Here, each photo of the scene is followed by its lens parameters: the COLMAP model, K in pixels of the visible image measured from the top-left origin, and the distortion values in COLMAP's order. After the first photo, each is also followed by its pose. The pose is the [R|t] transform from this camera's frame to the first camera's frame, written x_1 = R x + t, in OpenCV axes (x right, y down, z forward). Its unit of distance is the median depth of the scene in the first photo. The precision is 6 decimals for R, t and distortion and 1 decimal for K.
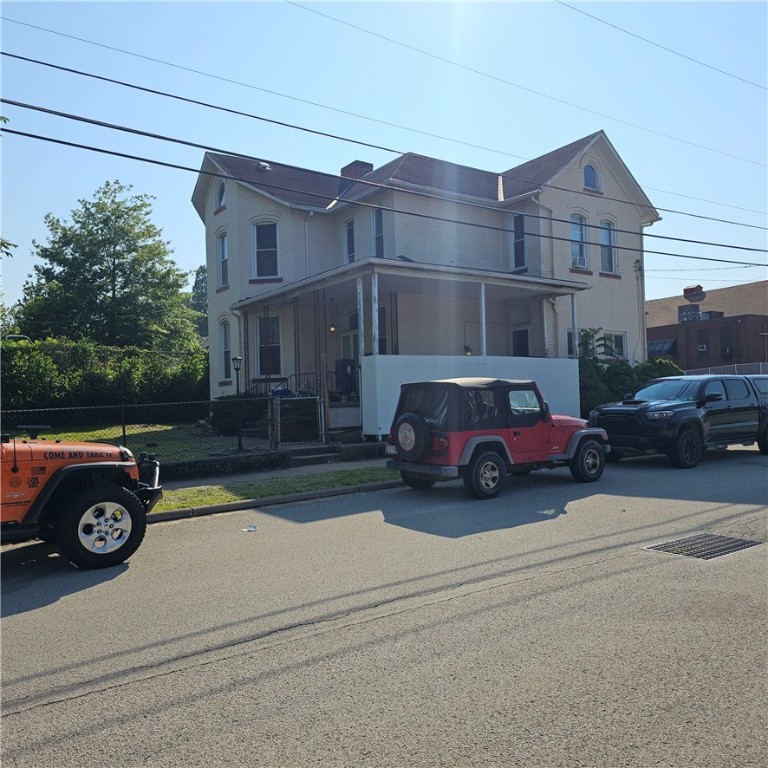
lens RADIAL K [[674.2, 0, 384.0], [0, 674.2, 384.0], [0, 0, 1]] dist [0.136941, -0.583861]
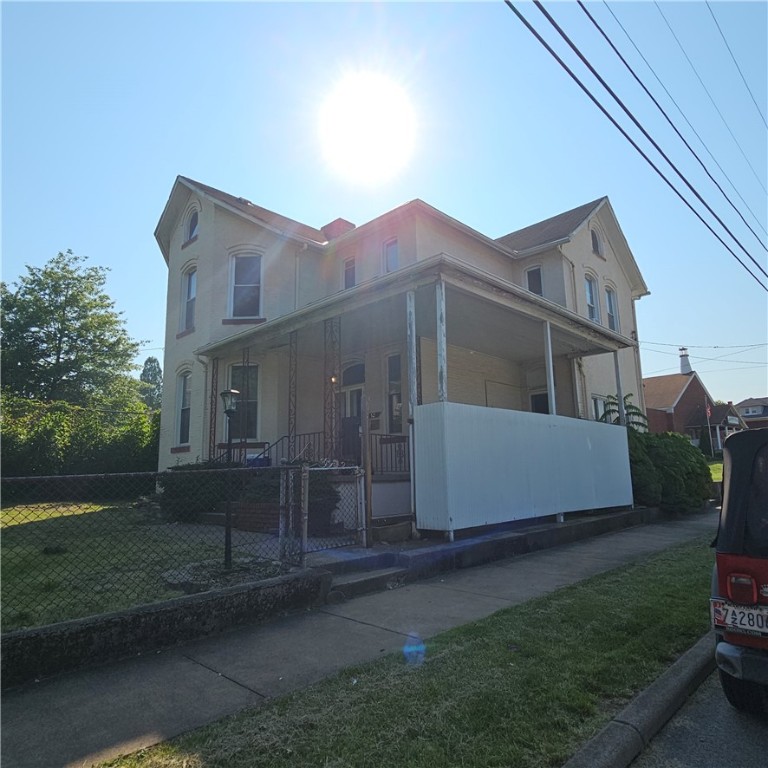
lens RADIAL K [[518.4, 0, 384.0], [0, 518.4, 384.0], [0, 0, 1]] dist [-0.017992, -0.002557]
pose [[0.984623, 0.041411, 0.169716, -0.104659], [-0.015557, 0.988424, -0.150918, 0.010353], [-0.174001, 0.145957, 0.973869, 0.359362]]
